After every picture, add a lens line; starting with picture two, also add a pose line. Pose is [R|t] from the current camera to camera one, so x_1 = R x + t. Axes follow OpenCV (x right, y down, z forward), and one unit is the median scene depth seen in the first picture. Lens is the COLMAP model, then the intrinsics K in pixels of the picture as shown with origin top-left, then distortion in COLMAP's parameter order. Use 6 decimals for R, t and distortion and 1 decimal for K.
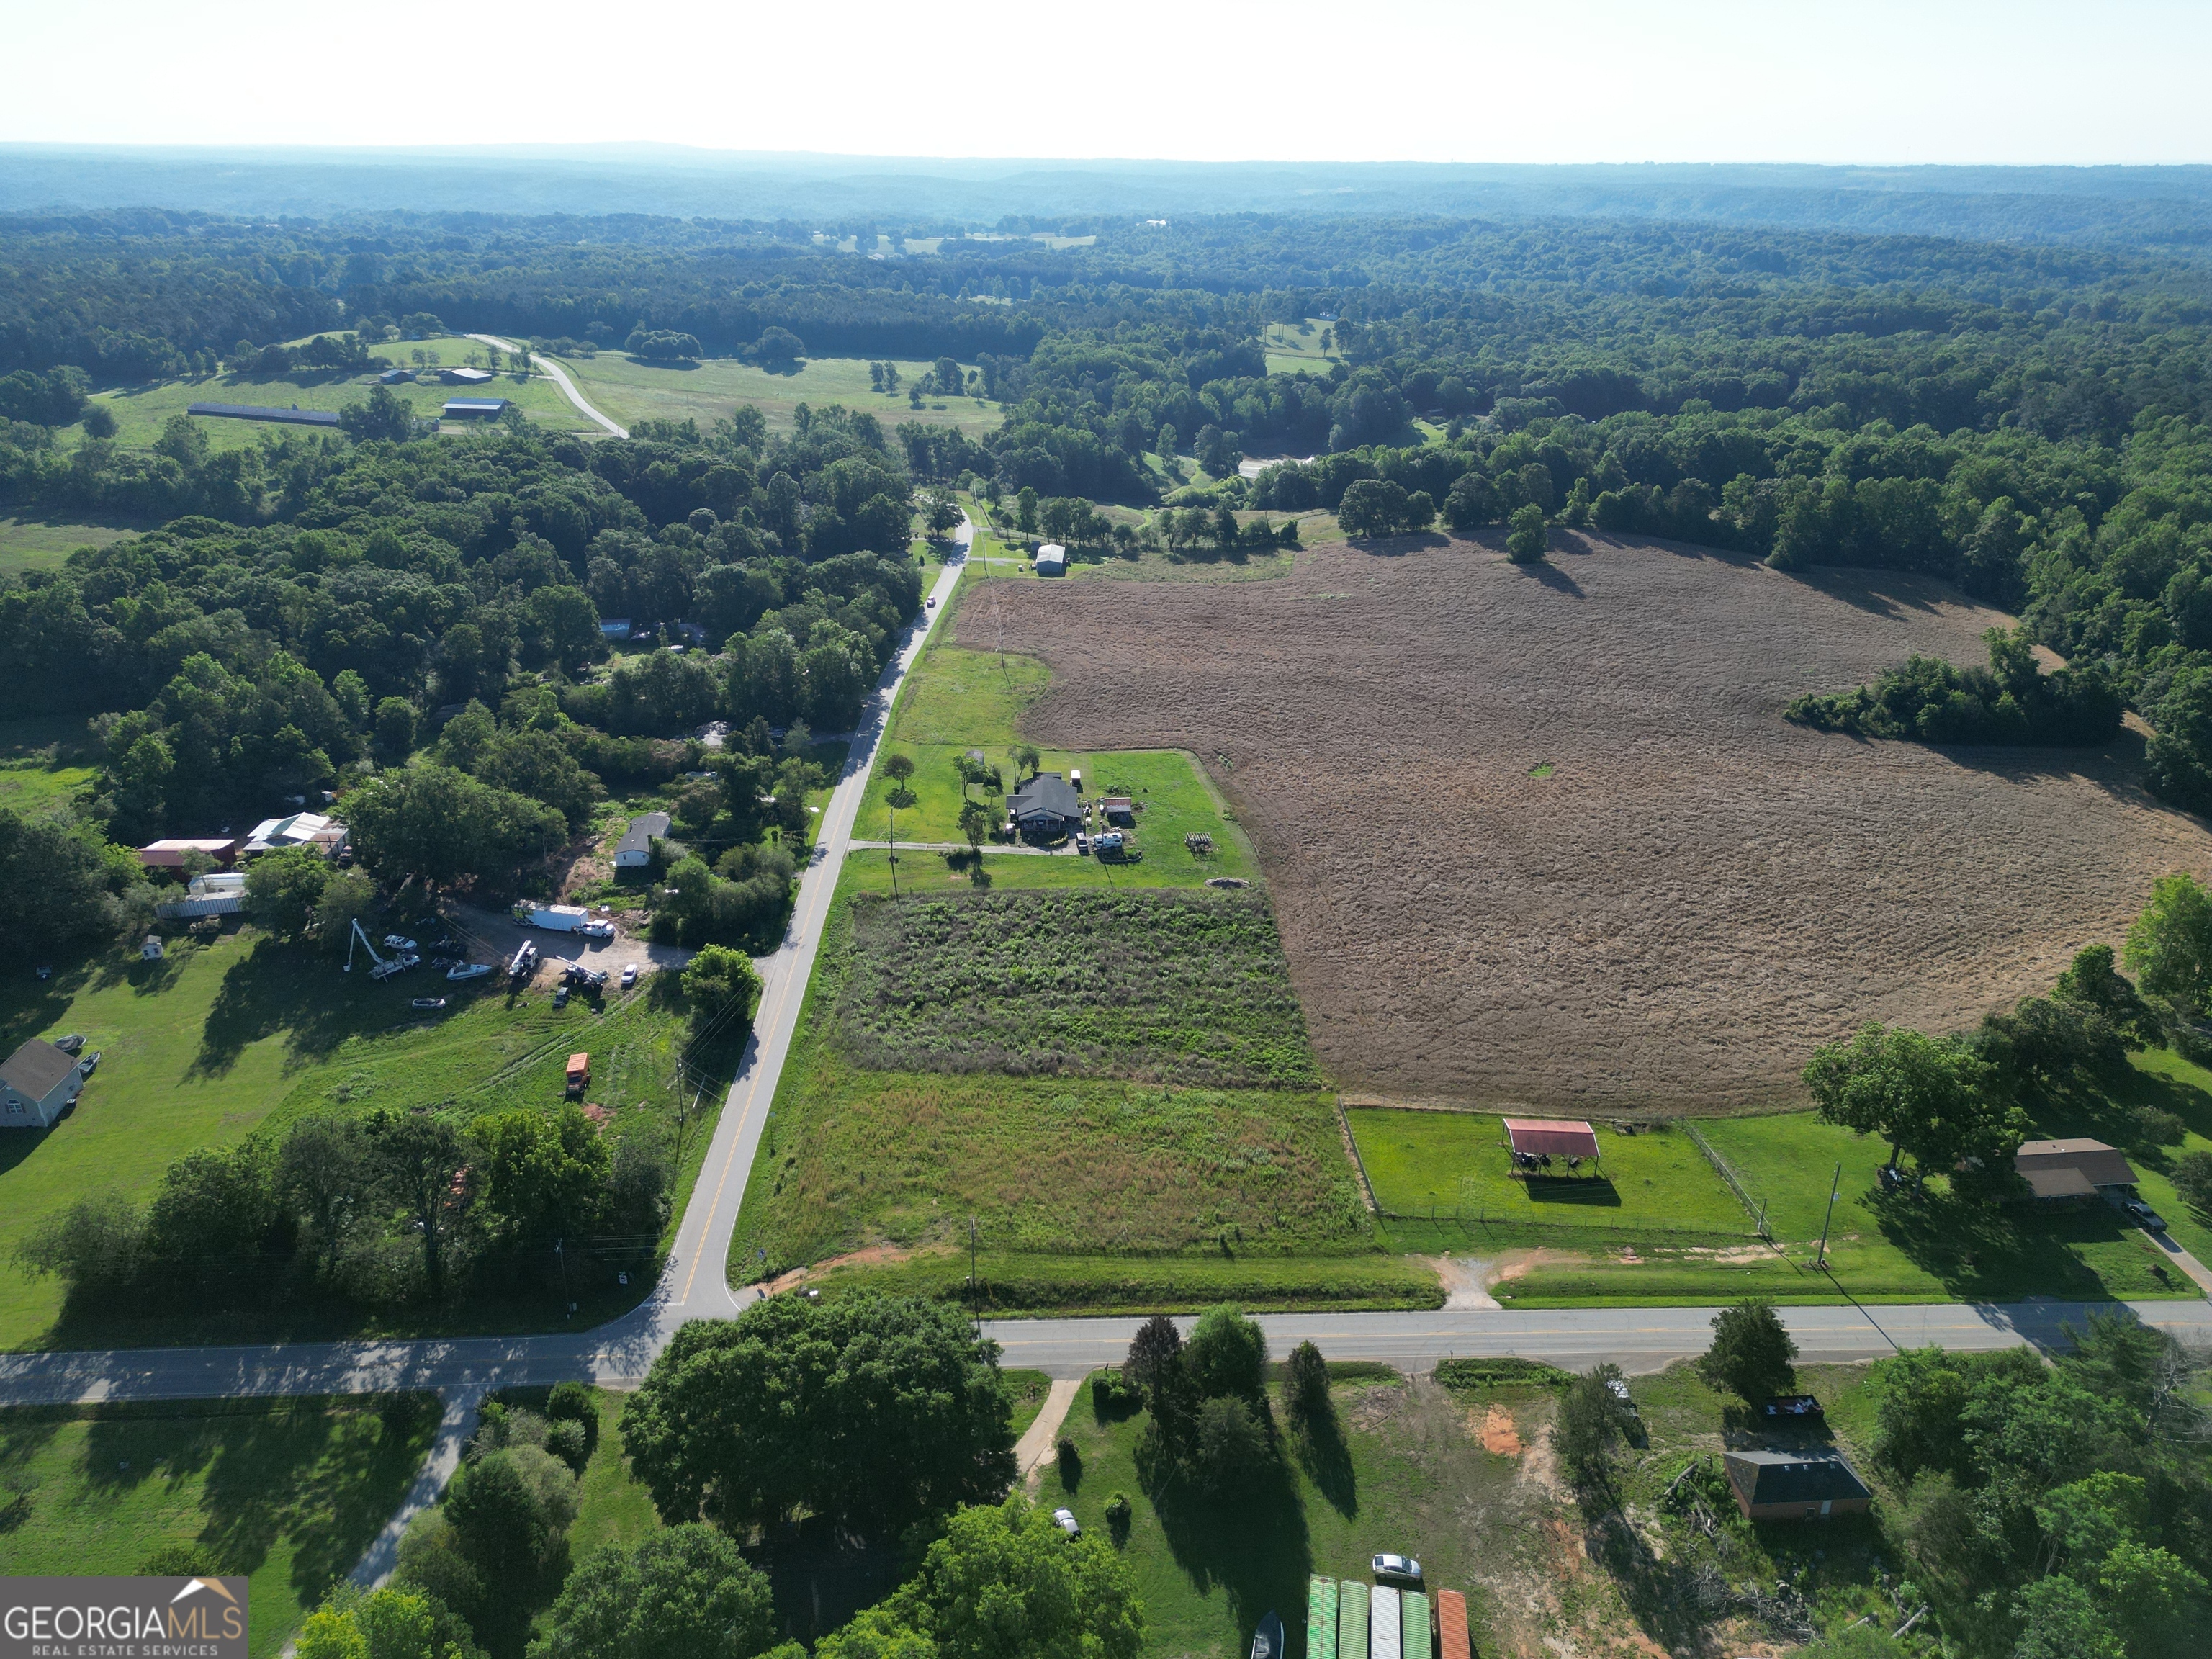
lens RADIAL K [[1543.5, 0, 1106.0], [0, 1543.5, 829.5], [0, 0, 1]] dist [0.086344, -0.088676]
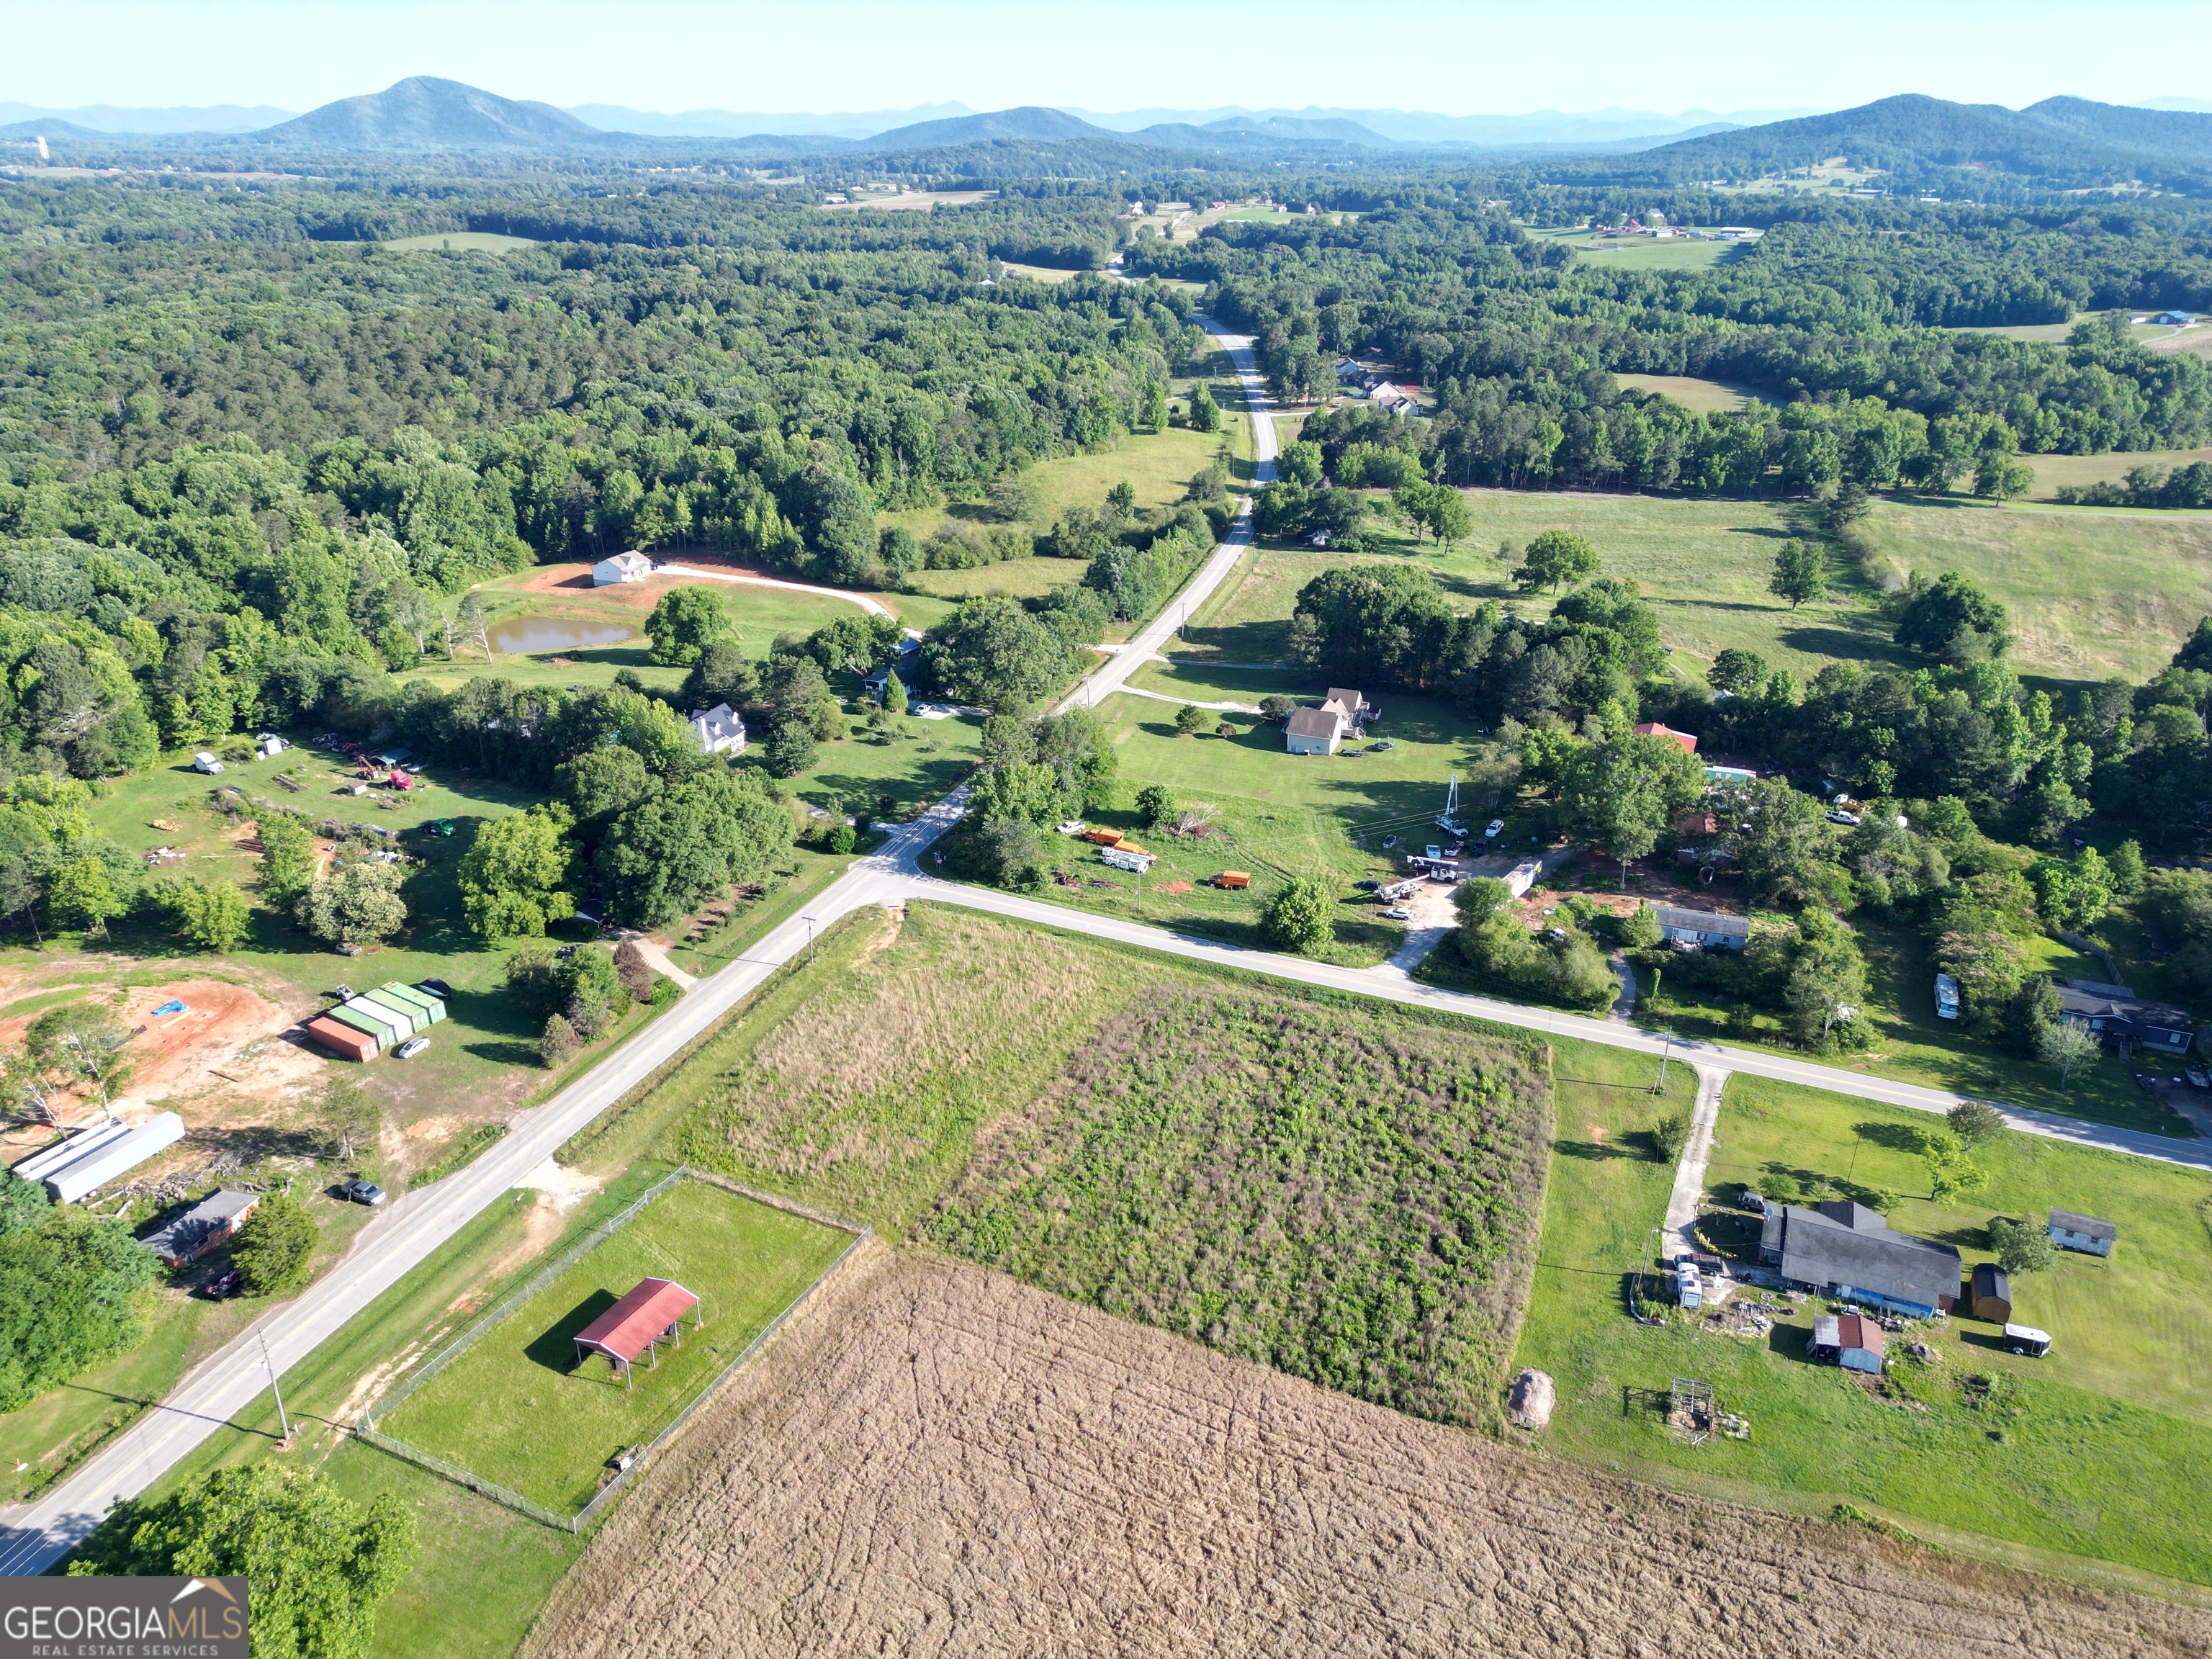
lens RADIAL K [[1543.5, 0, 1106.0], [0, 1543.5, 829.5], [0, 0, 1]] dist [0.086344, -0.088676]
pose [[-0.416668, 0.364681, -0.832703, 0.754636], [-0.371079, 0.767983, 0.522018, -0.508335], [0.829872, 0.526507, -0.184669, 1.189781]]
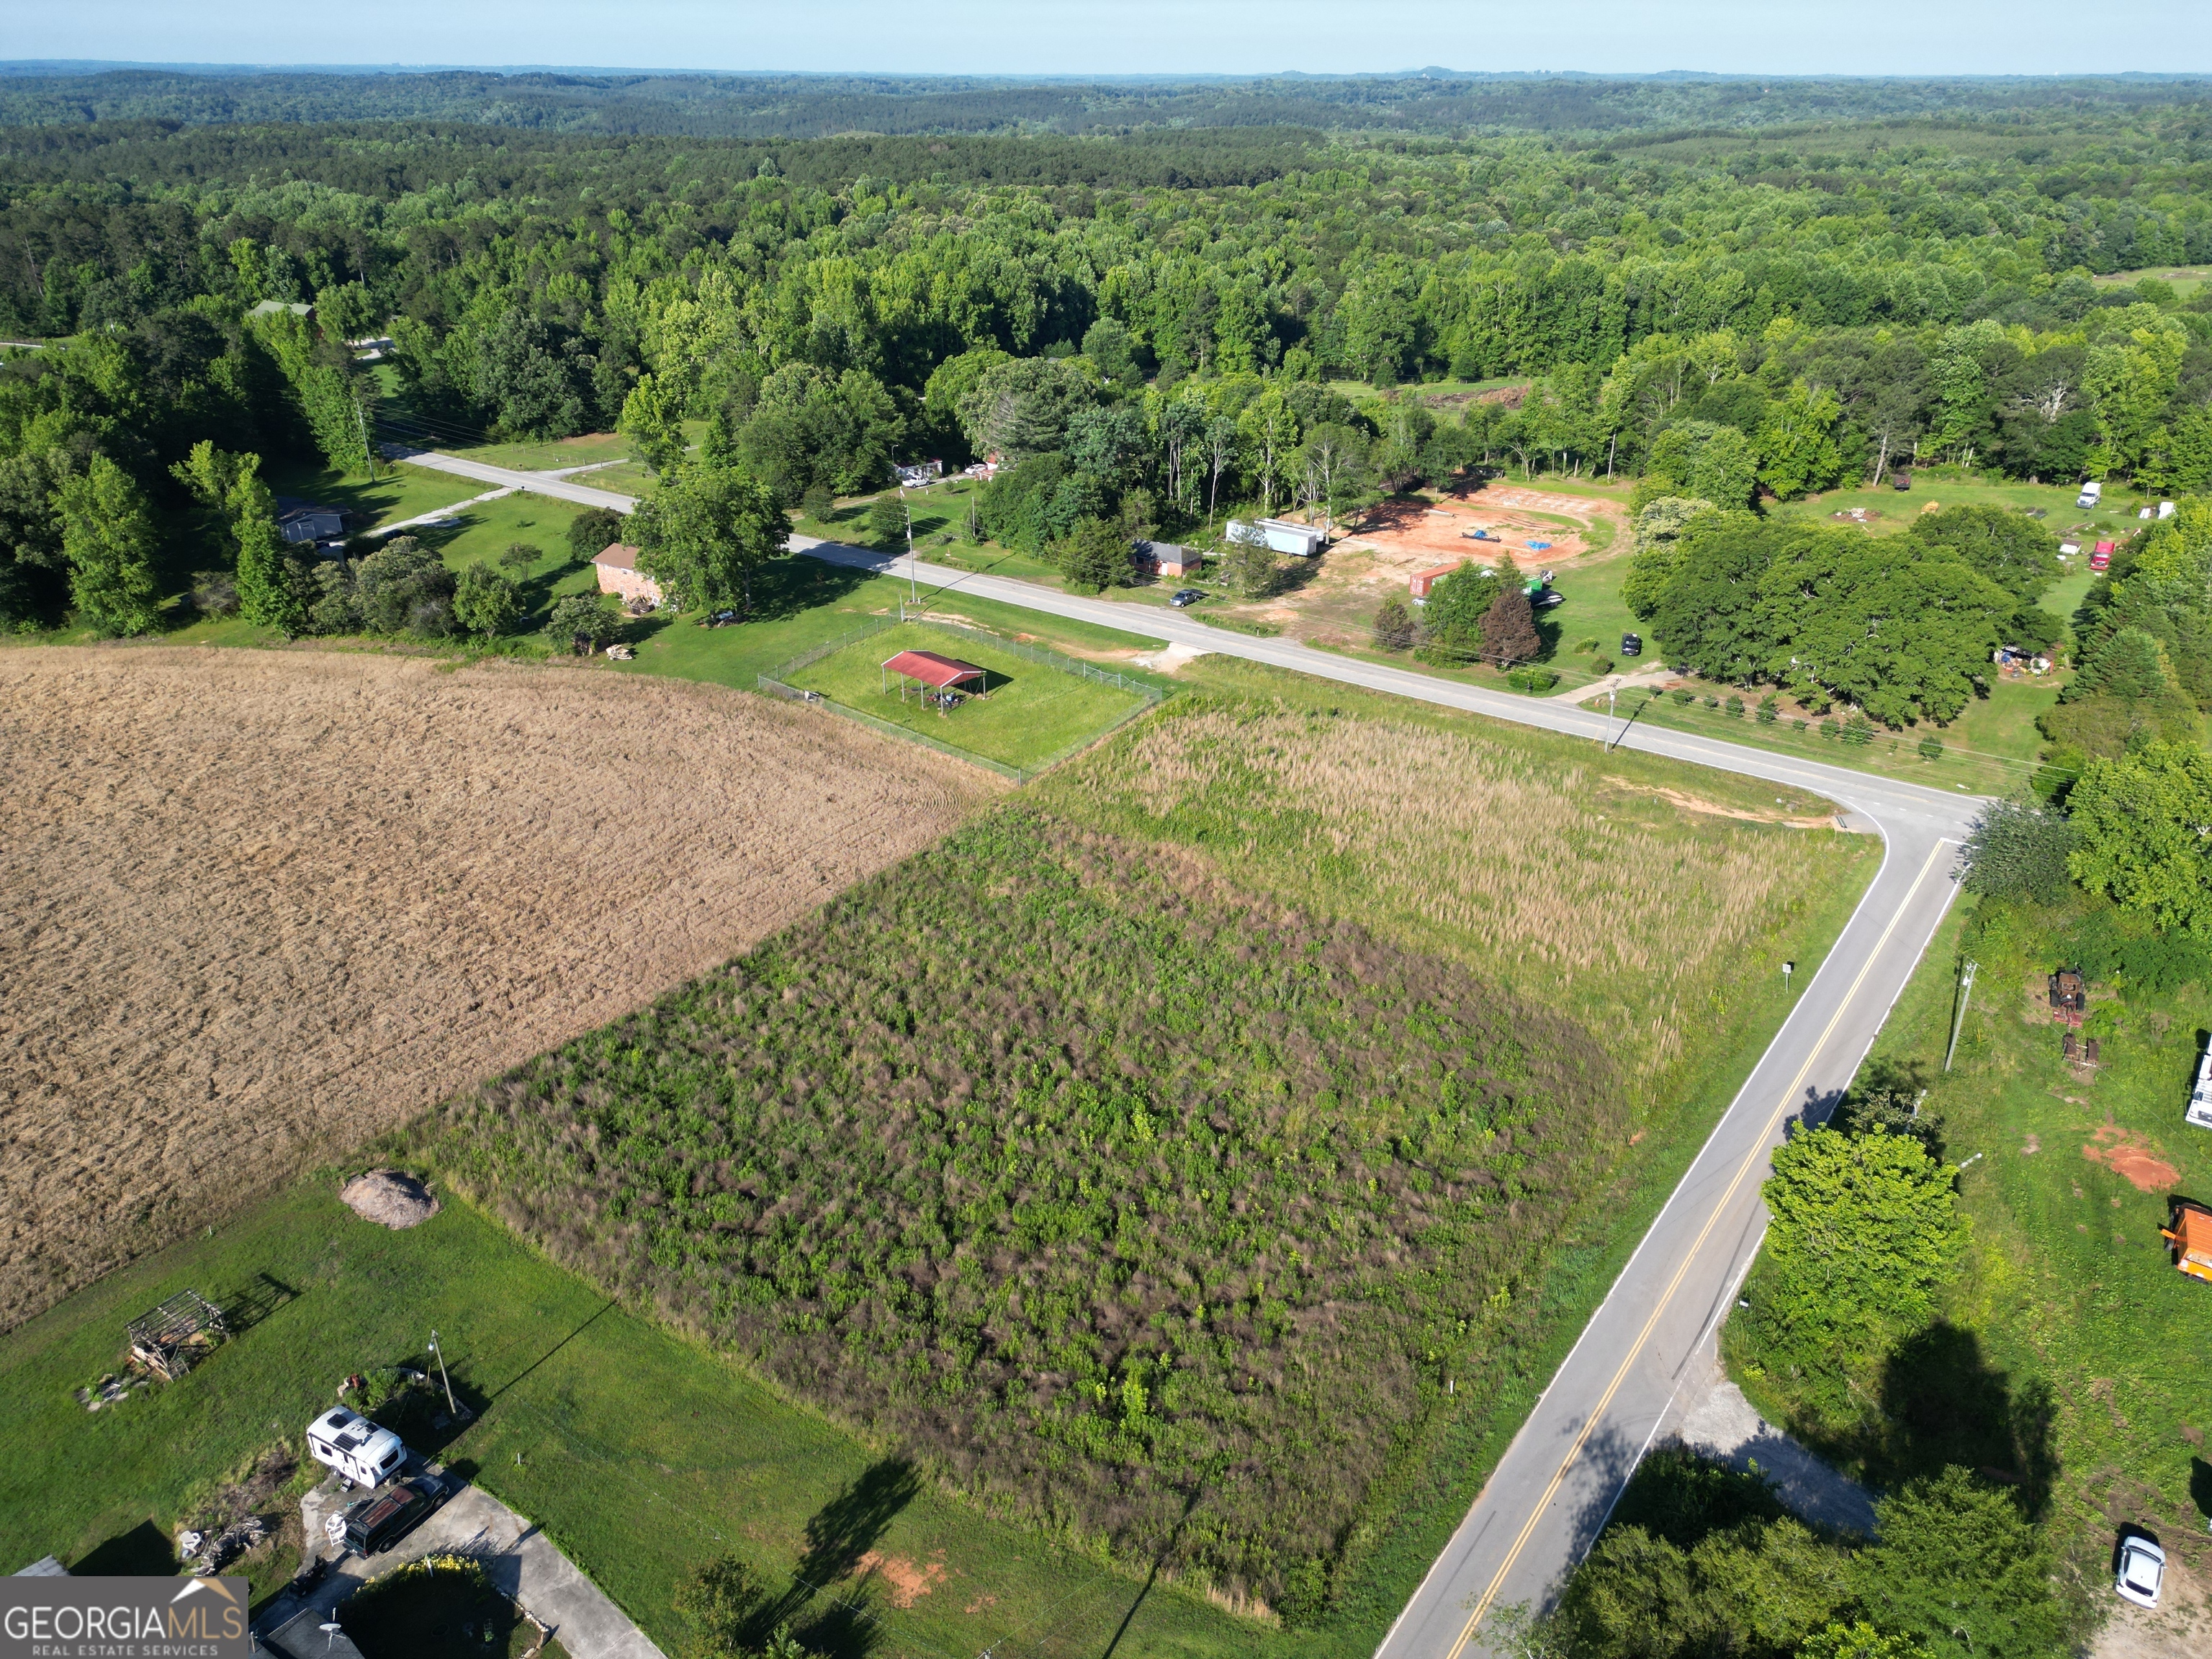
lens RADIAL K [[1543.5, 0, 1106.0], [0, 1543.5, 829.5], [0, 0, 1]] dist [0.086344, -0.088676]
pose [[-0.772837, -0.284923, 0.567047, -0.337595], [0.248473, 0.686346, 0.683513, -0.334447], [-0.583939, 0.669140, -0.459638, 1.393003]]
